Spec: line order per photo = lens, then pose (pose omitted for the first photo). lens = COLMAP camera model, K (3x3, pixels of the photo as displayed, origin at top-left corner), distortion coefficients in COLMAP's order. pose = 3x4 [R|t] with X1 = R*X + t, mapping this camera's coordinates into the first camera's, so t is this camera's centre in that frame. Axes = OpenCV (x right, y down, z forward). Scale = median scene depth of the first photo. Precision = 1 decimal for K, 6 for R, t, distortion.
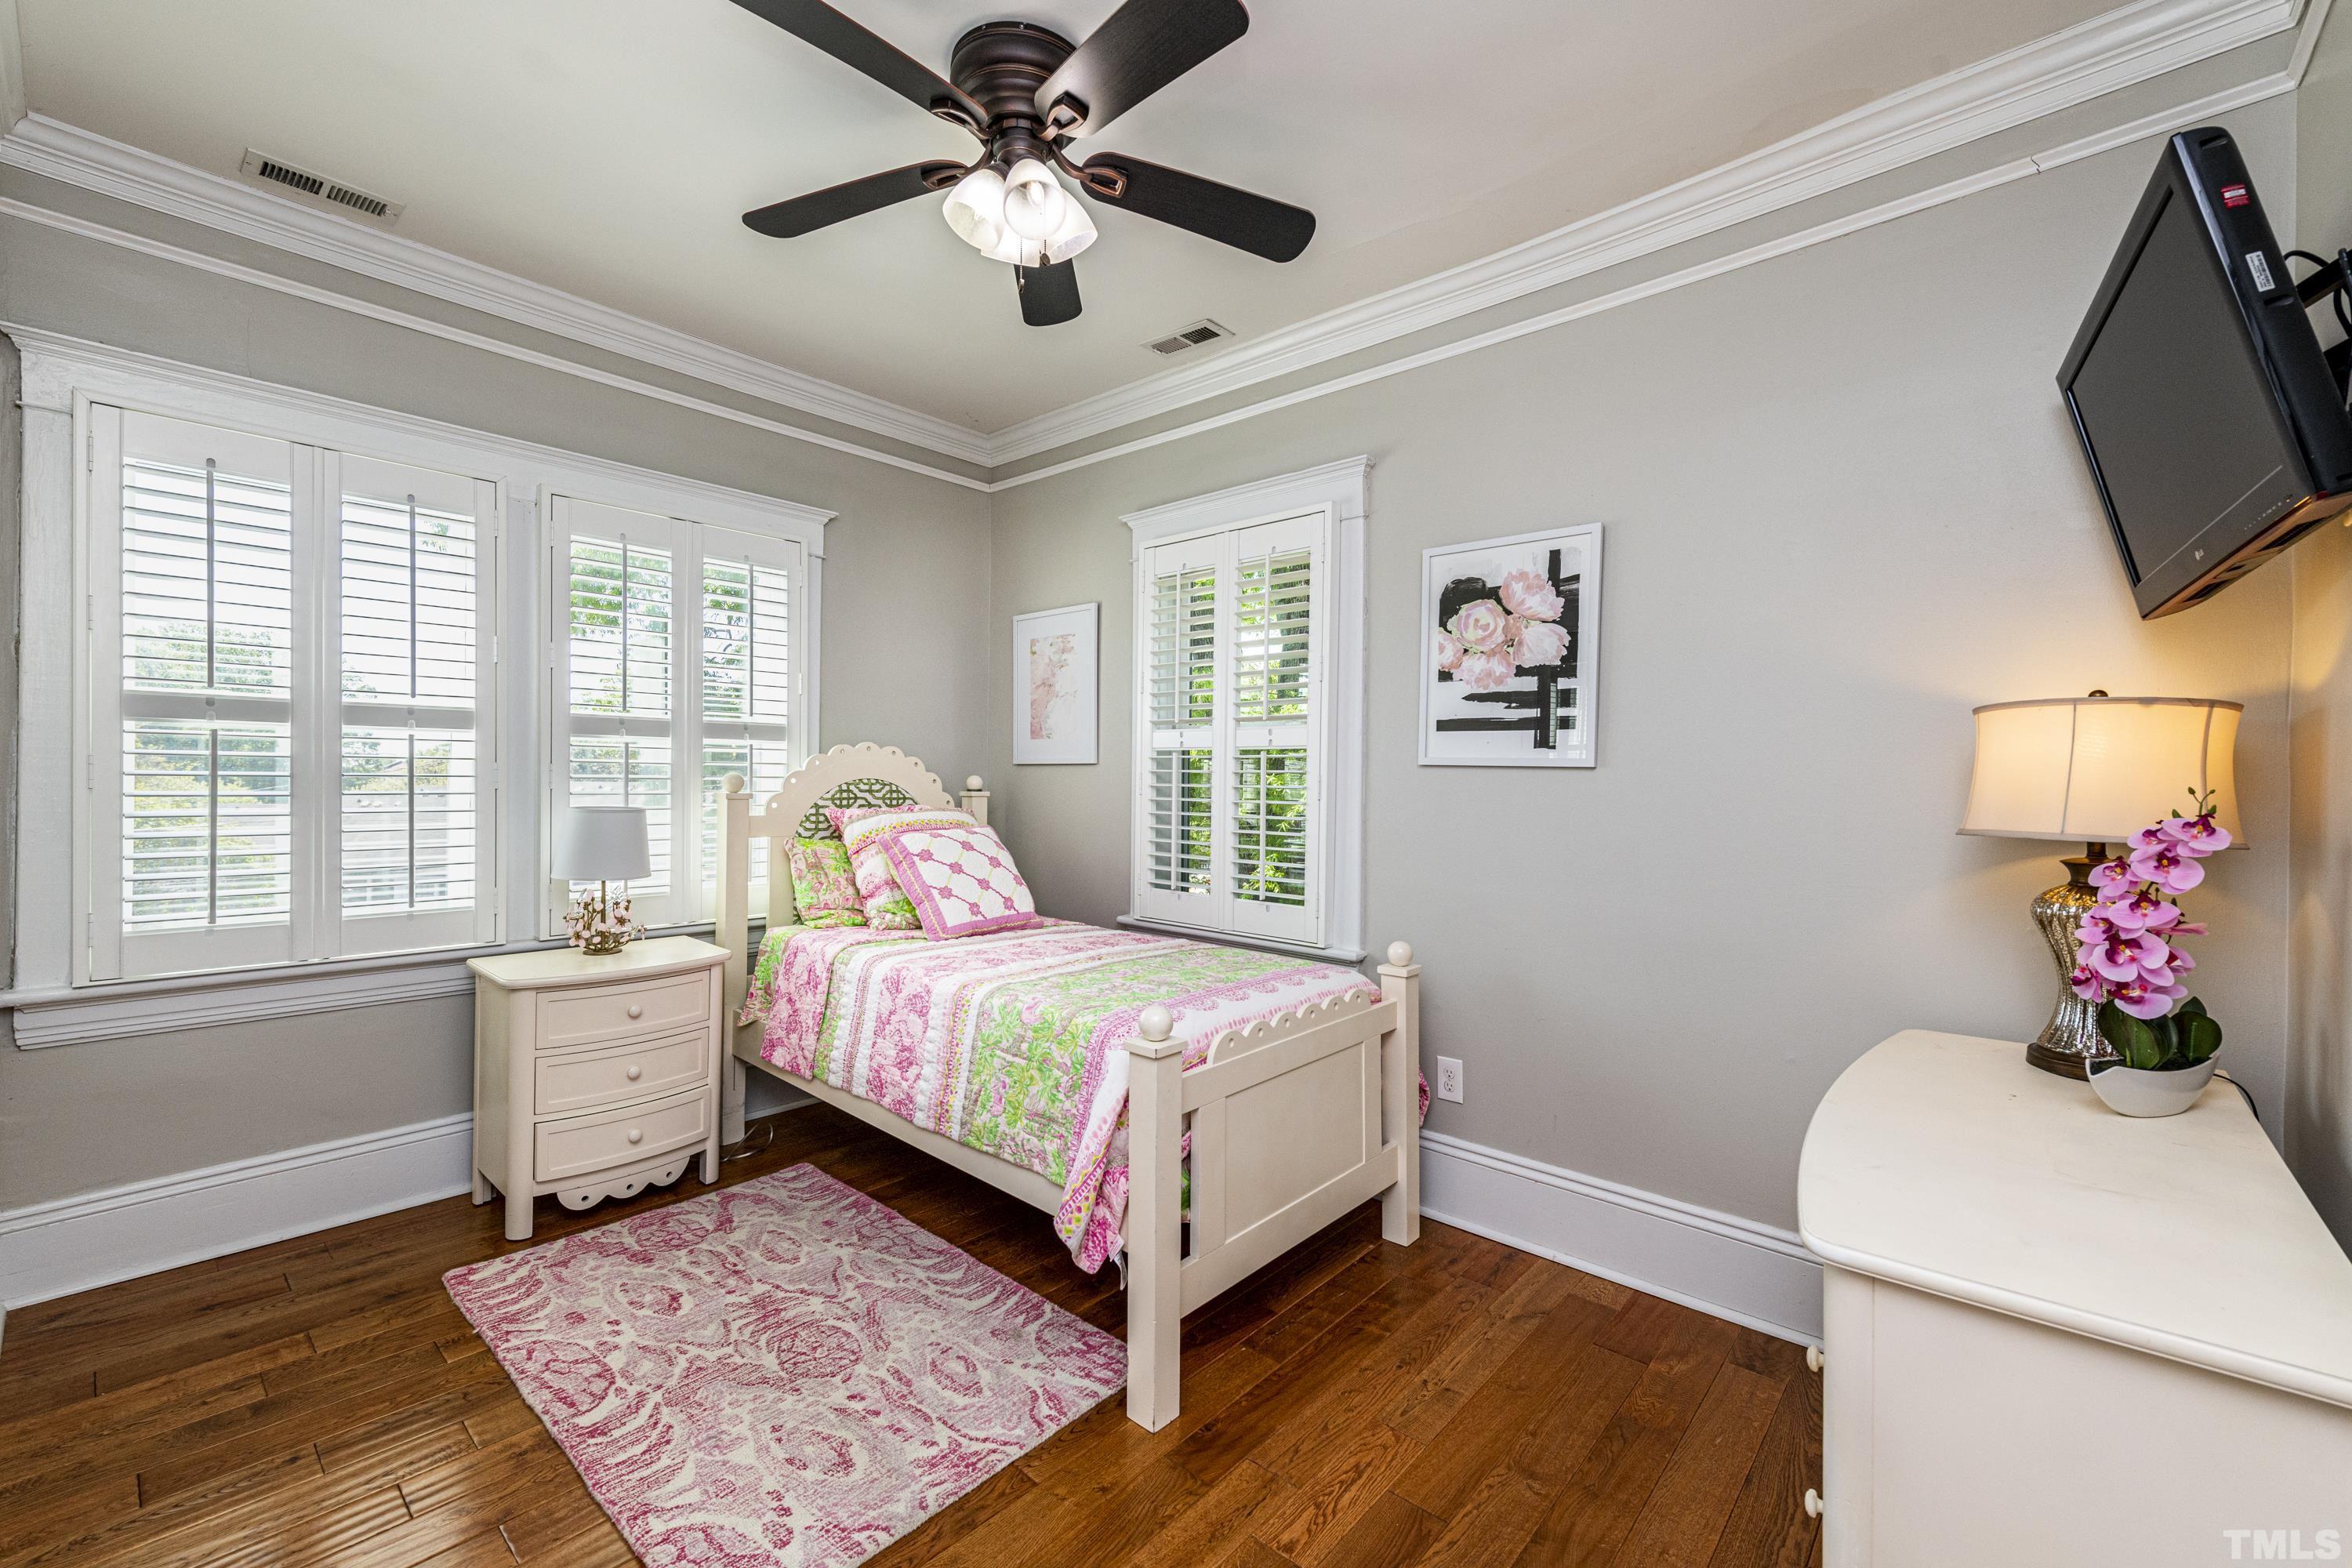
lens RADIAL K [[961.2, 0, 1176.0], [0, 961.2, 784.0], [0, 0, 1]] dist [0.011784, -0.003559]
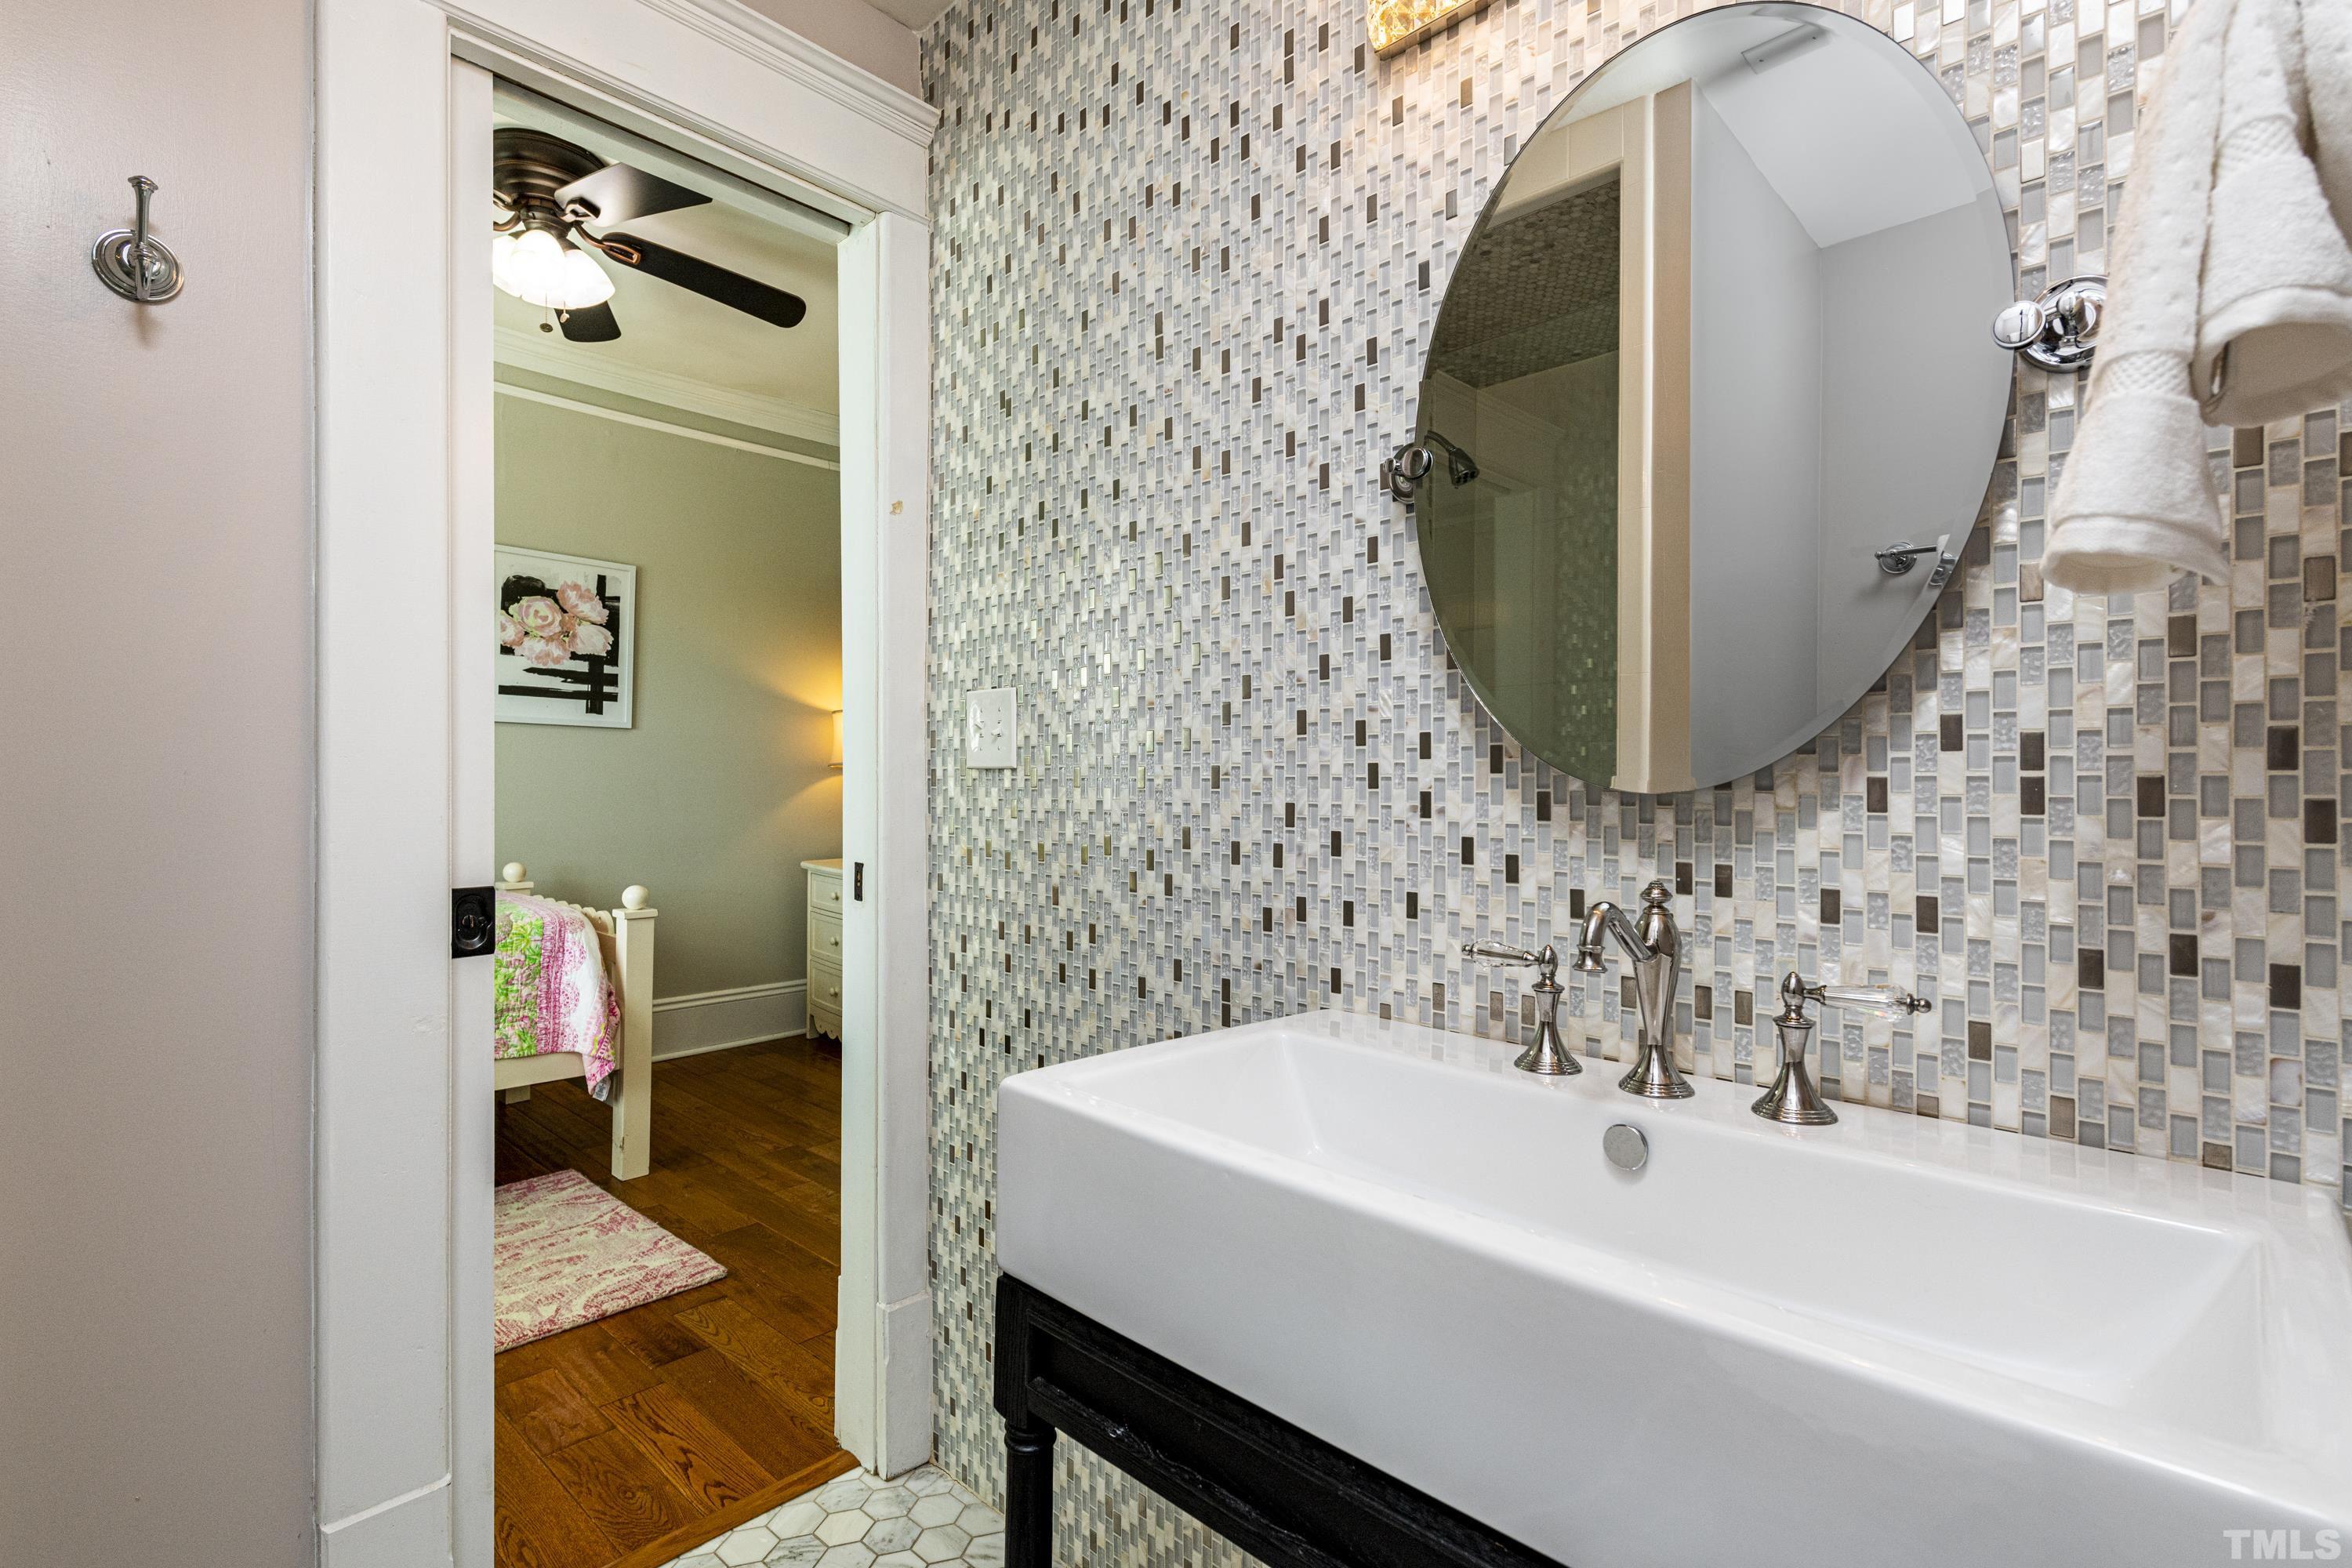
lens RADIAL K [[1234.2, 0, 1176.0], [0, 1234.2, 784.0], [0, 0, 1]] dist [0.001305, 0.000165]
pose [[-0.011086, -0.002689, 0.999935, -1.431388], [0.004915, 0.999984, 0.002744, 0.064699], [-0.999926, 0.004945, -0.011073, 0.171835]]
